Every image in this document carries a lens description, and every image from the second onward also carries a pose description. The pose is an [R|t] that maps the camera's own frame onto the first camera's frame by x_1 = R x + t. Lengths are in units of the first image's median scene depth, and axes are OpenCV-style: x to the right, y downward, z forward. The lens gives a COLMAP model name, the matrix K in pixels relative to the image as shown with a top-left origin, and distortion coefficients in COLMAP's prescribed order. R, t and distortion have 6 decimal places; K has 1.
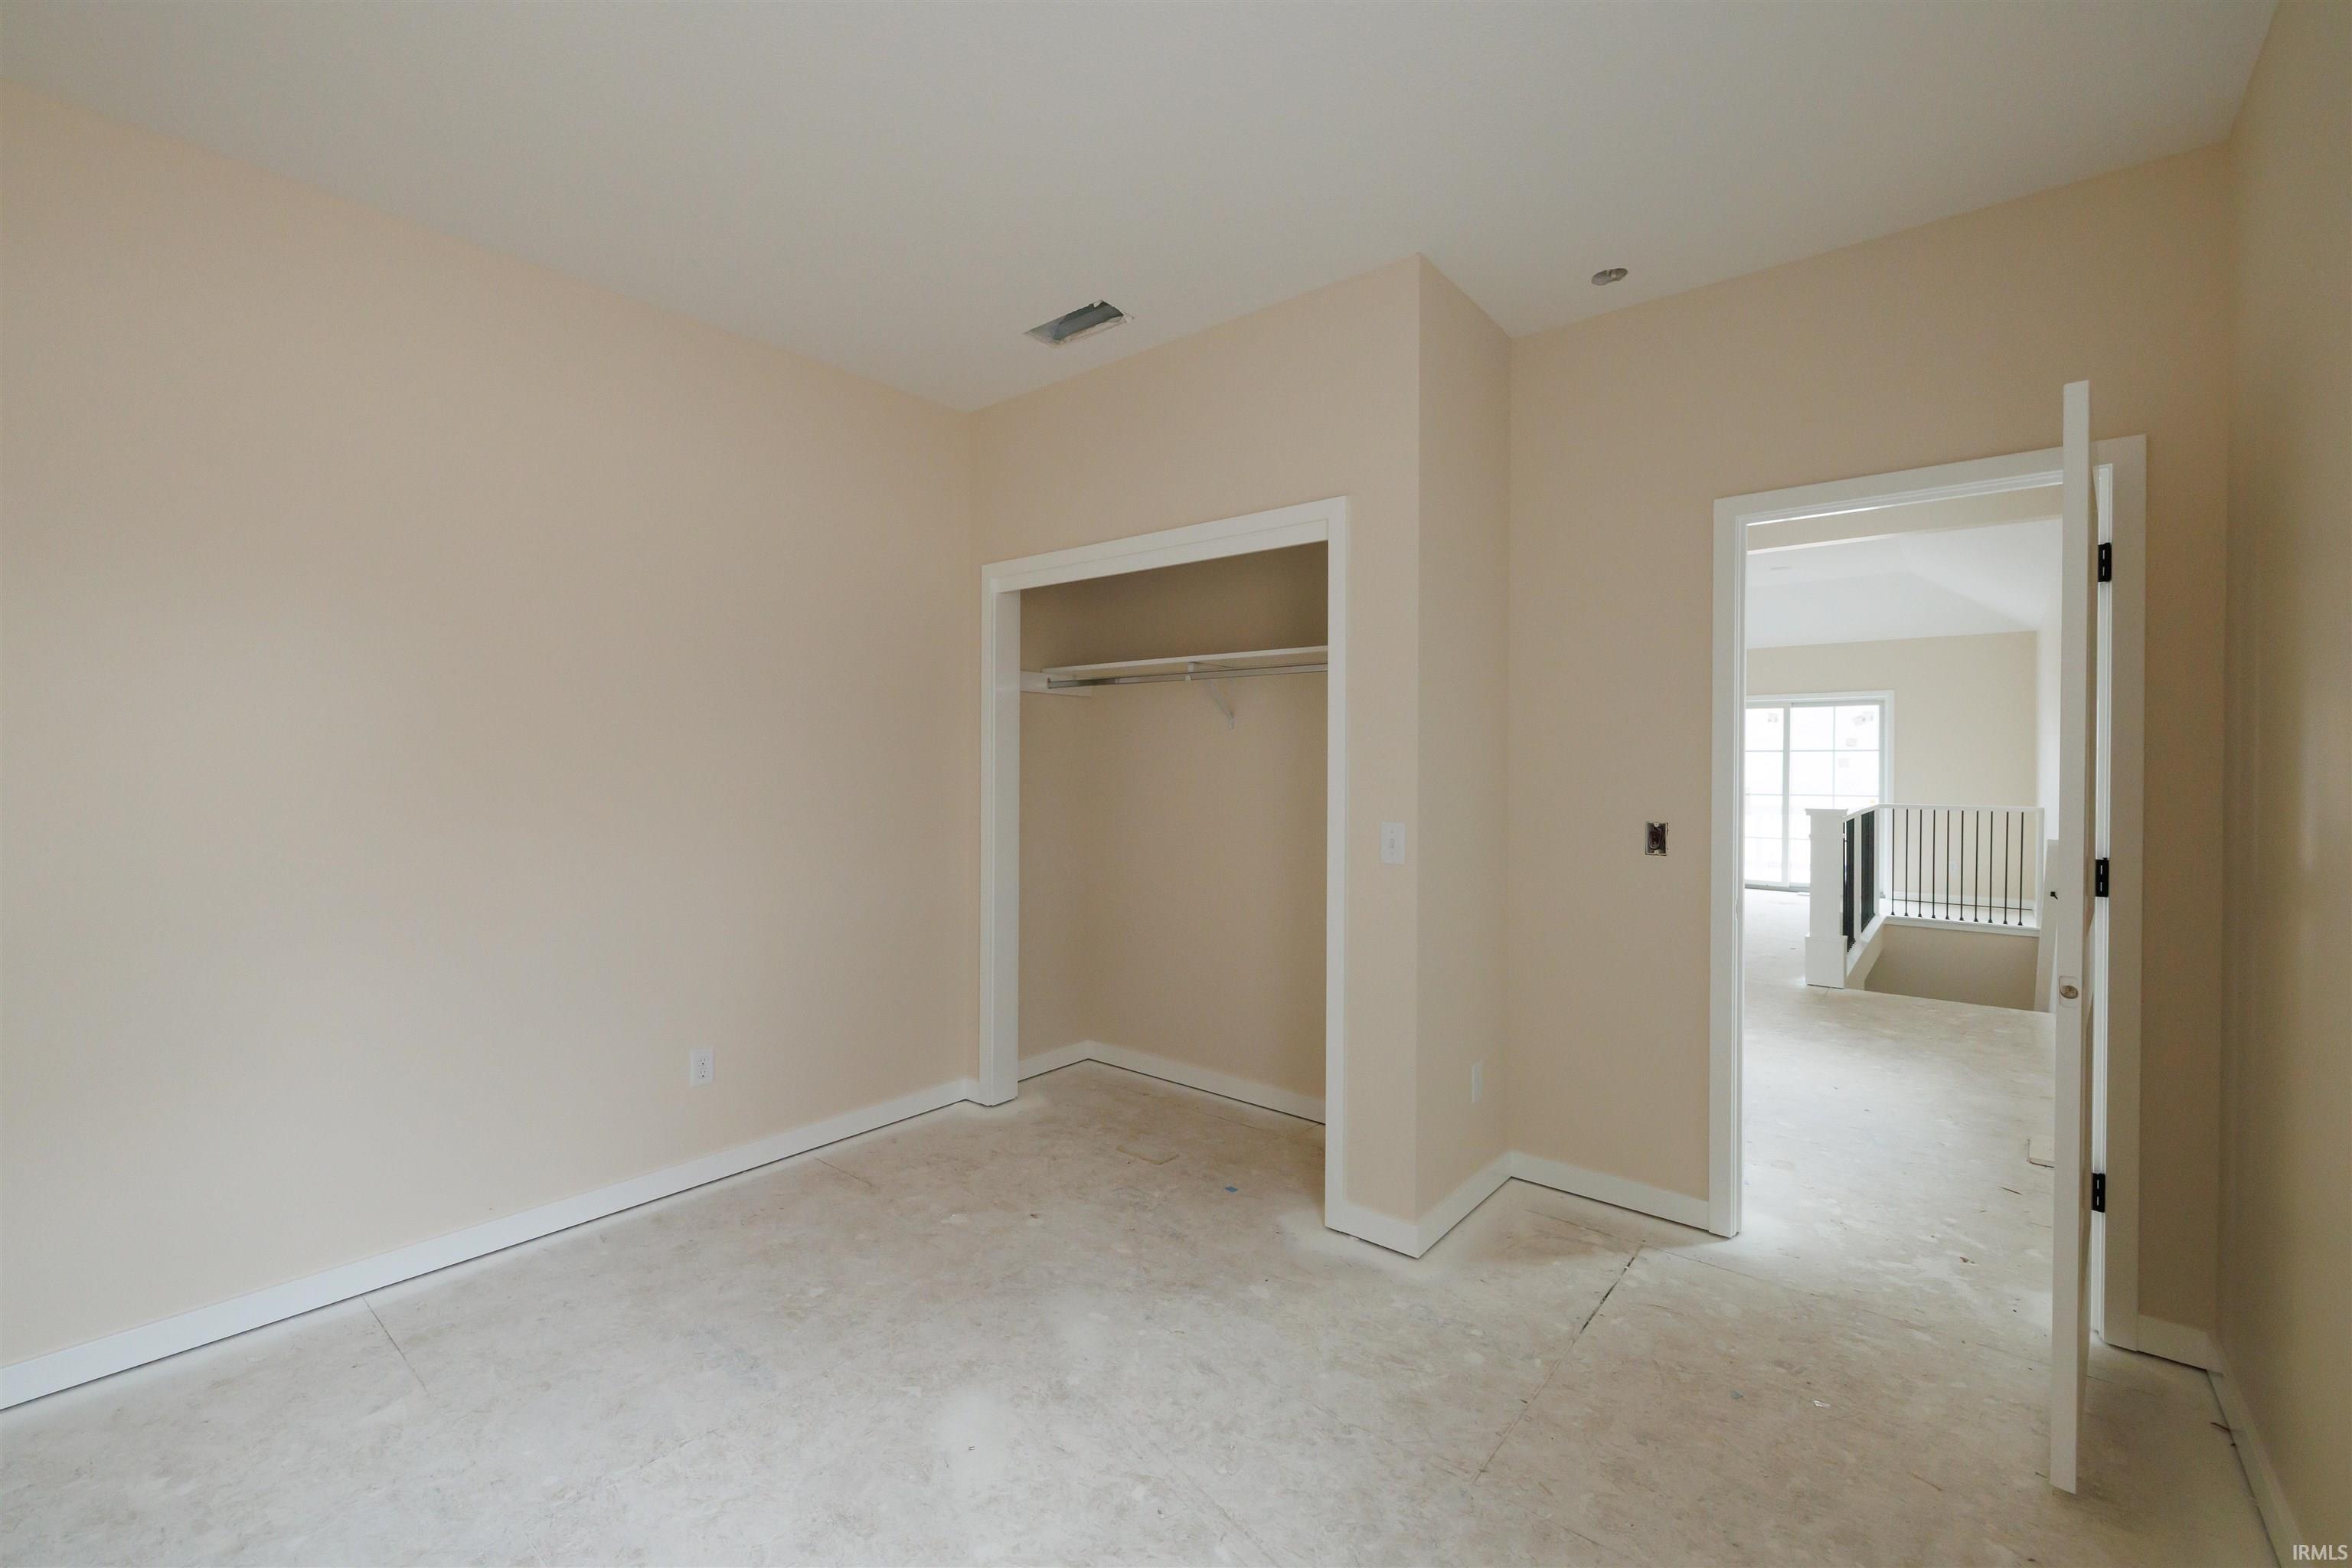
lens RADIAL K [[998.9, 0, 1169.8], [0, 998.9, 777.5], [0, 0, 1]] dist [0.000965, -0.000101]
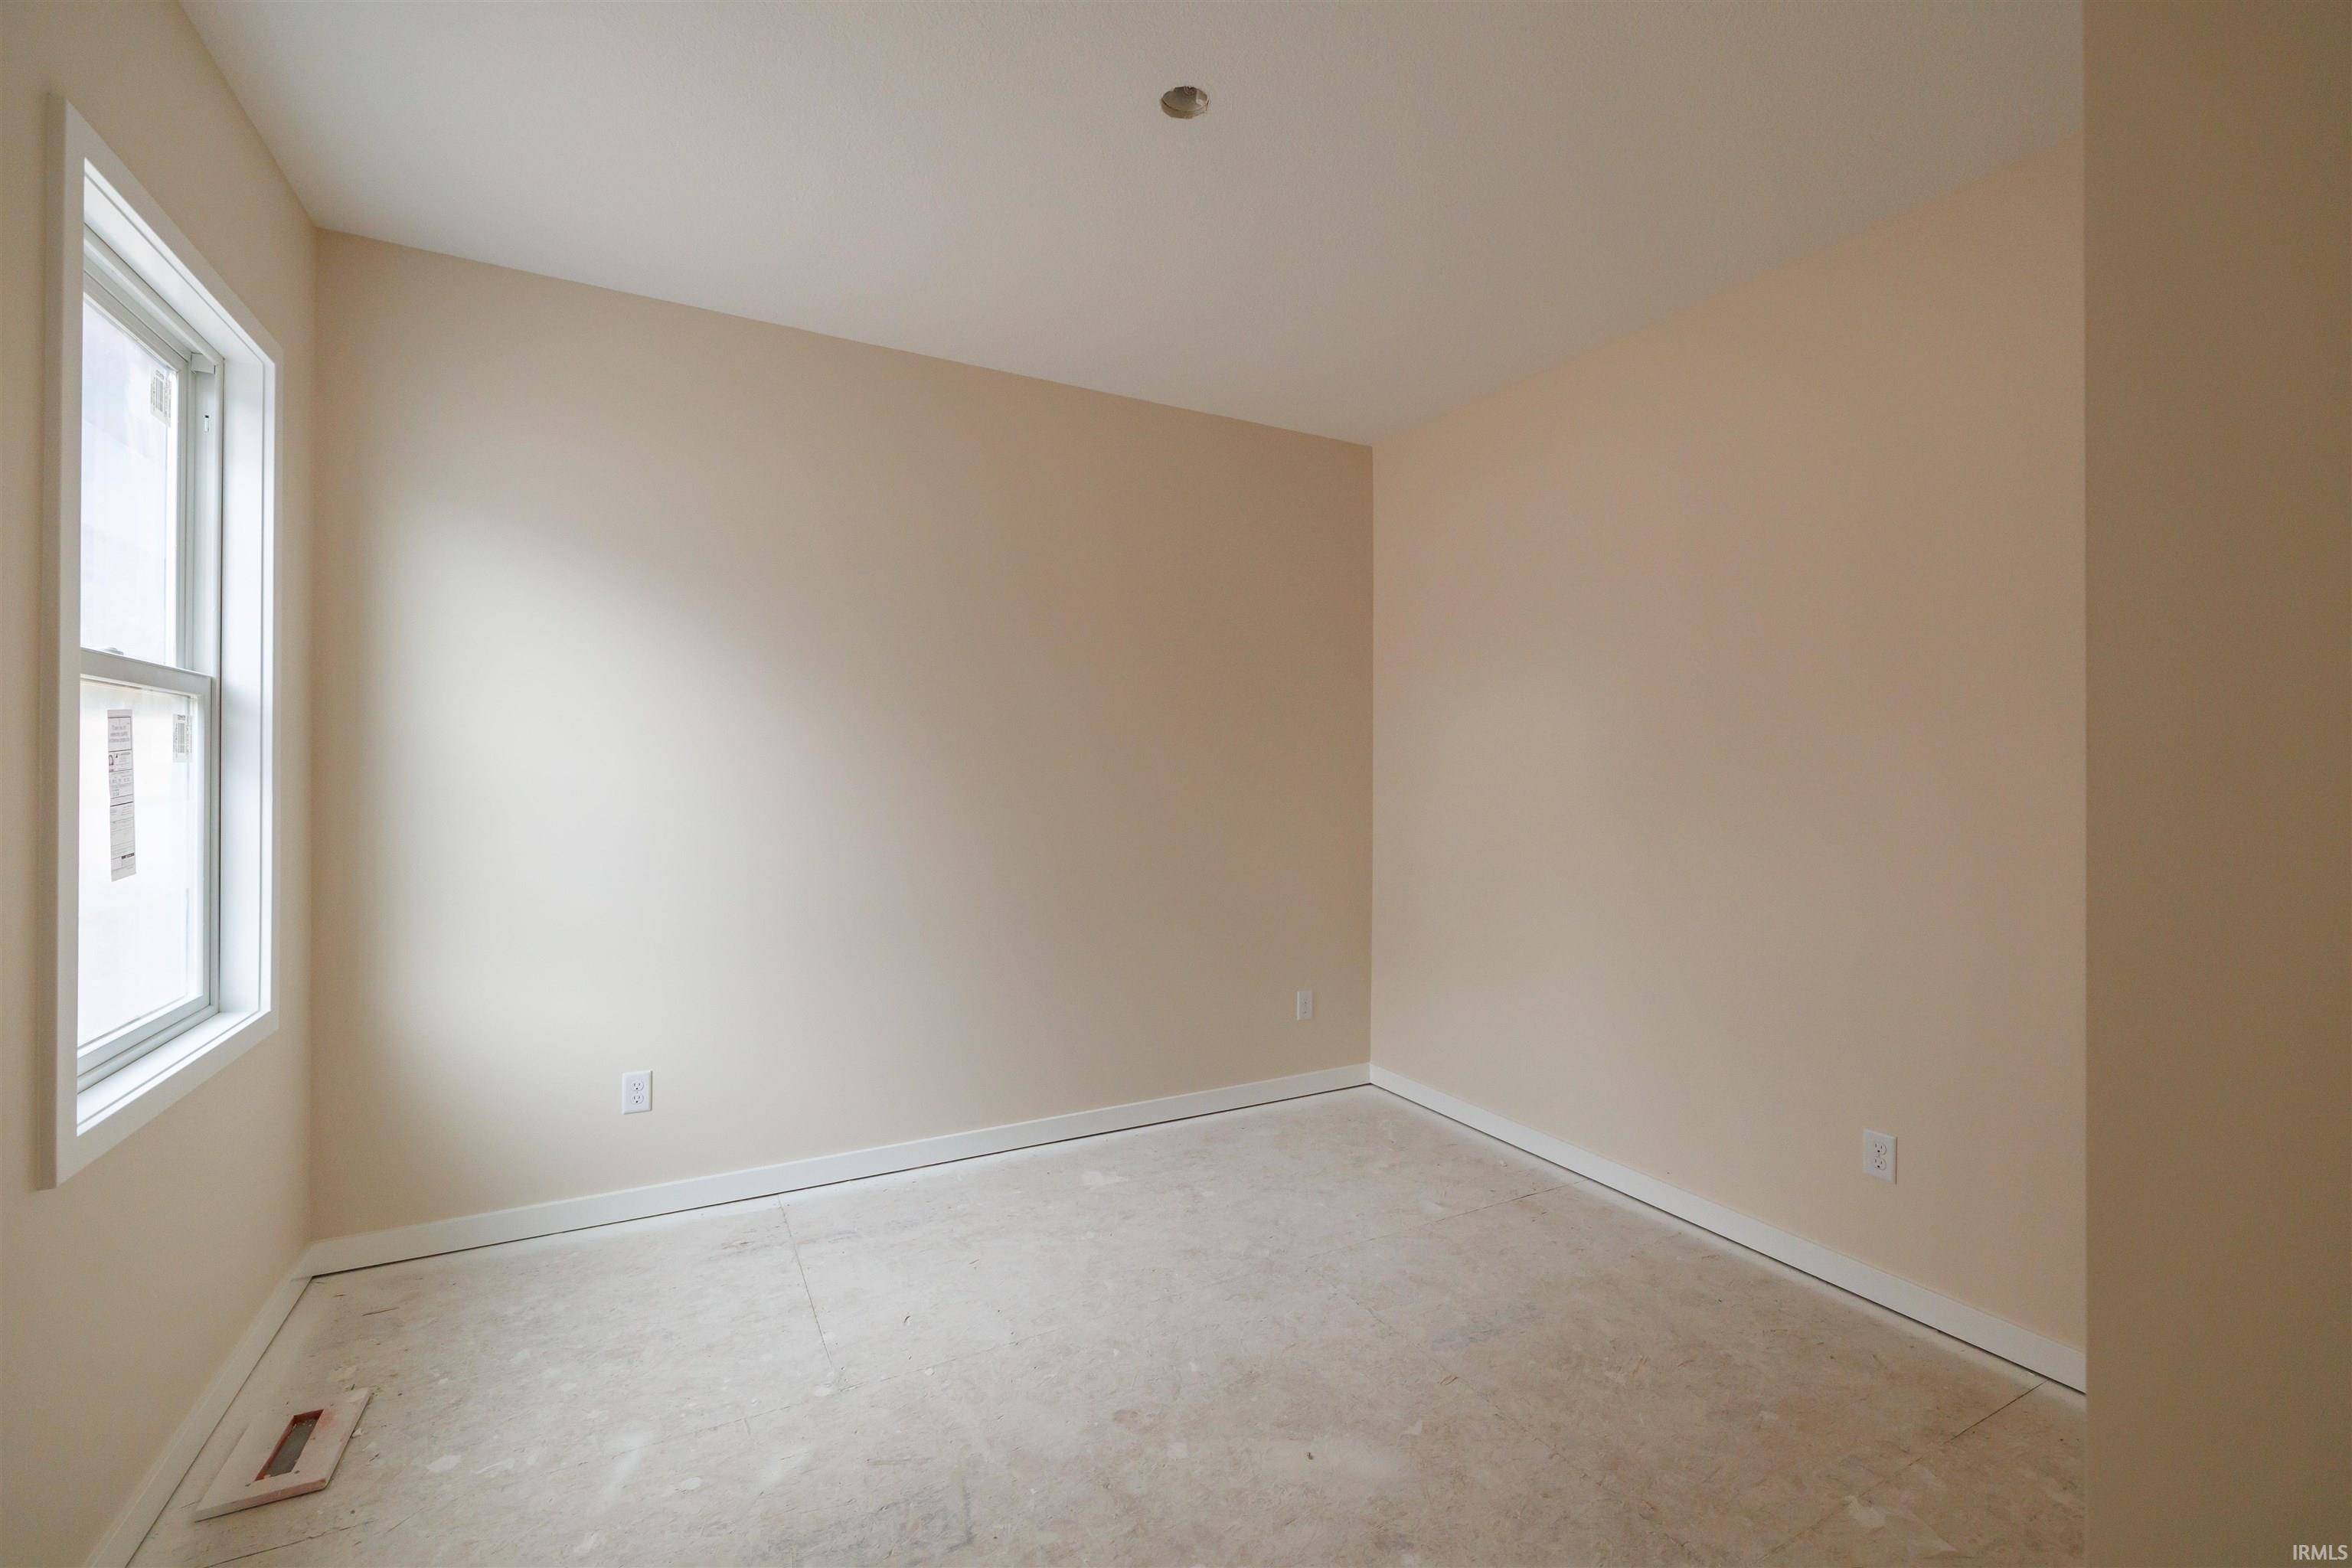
lens RADIAL K [[998.9, 0, 1175.6], [0, 998.9, 770.2], [0, 0, 1]] dist [0.000965, -0.000101]
pose [[-0.391339, -0.009444, -0.920198, 0.649332], [-0.017388, 0.999845, -0.002866, -0.008453], [0.920082, 0.014879, -0.391443, 1.044940]]
